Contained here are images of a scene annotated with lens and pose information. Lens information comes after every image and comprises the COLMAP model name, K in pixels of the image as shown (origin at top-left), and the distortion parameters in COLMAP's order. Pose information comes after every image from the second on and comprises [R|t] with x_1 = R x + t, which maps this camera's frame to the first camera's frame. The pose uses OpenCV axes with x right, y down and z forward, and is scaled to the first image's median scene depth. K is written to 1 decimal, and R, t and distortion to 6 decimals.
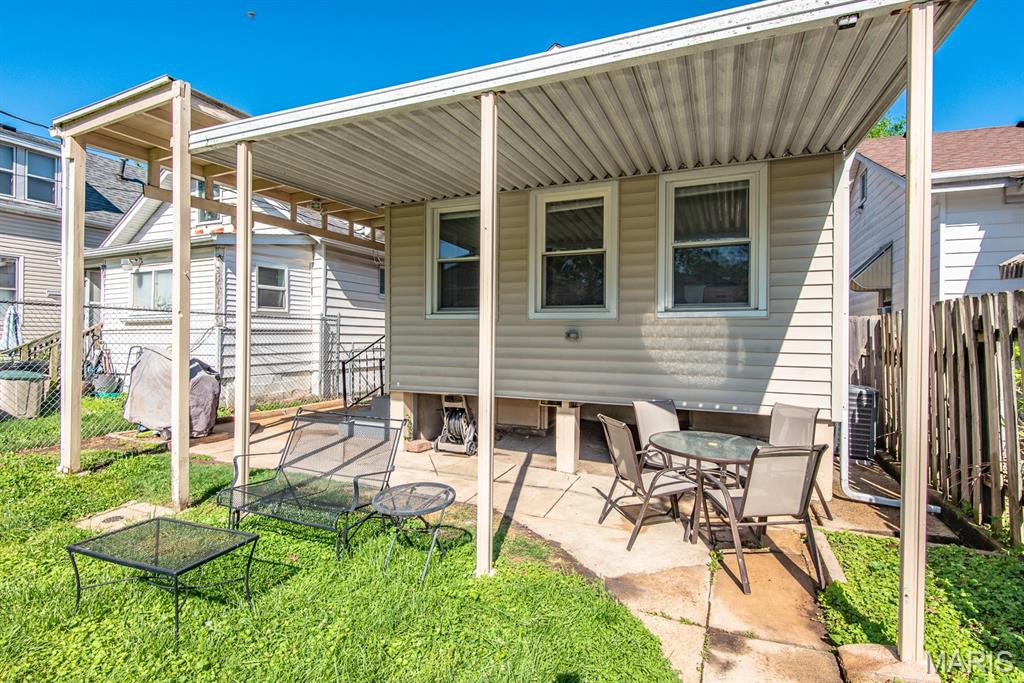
lens RADIAL K [[498.4, 0, 492.4], [0, 498.4, 336.3], [0, 0, 1]] dist [-0.003456, -0.001260]
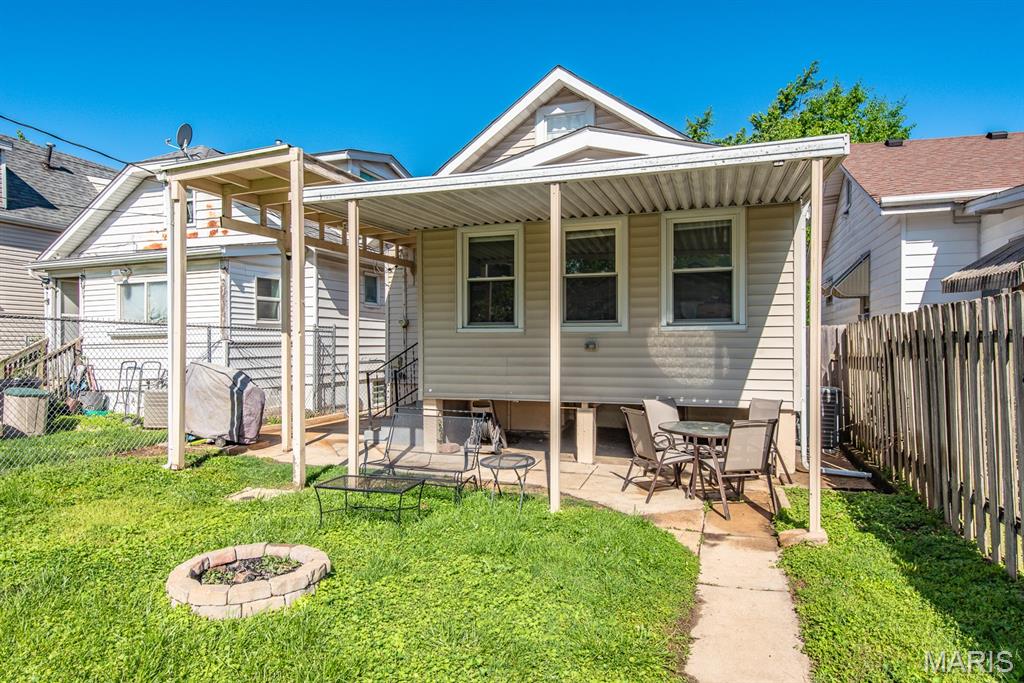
lens RADIAL K [[635.1, 0, 511.7], [0, 635.1, 347.3], [0, 0, 1]] dist [0.002521, 0.001309]
pose [[0.992765, -0.011311, 0.119540, -0.209420], [0.010616, 0.999923, 0.006450, -0.011114], [-0.119604, -0.005134, 0.992808, -0.480617]]
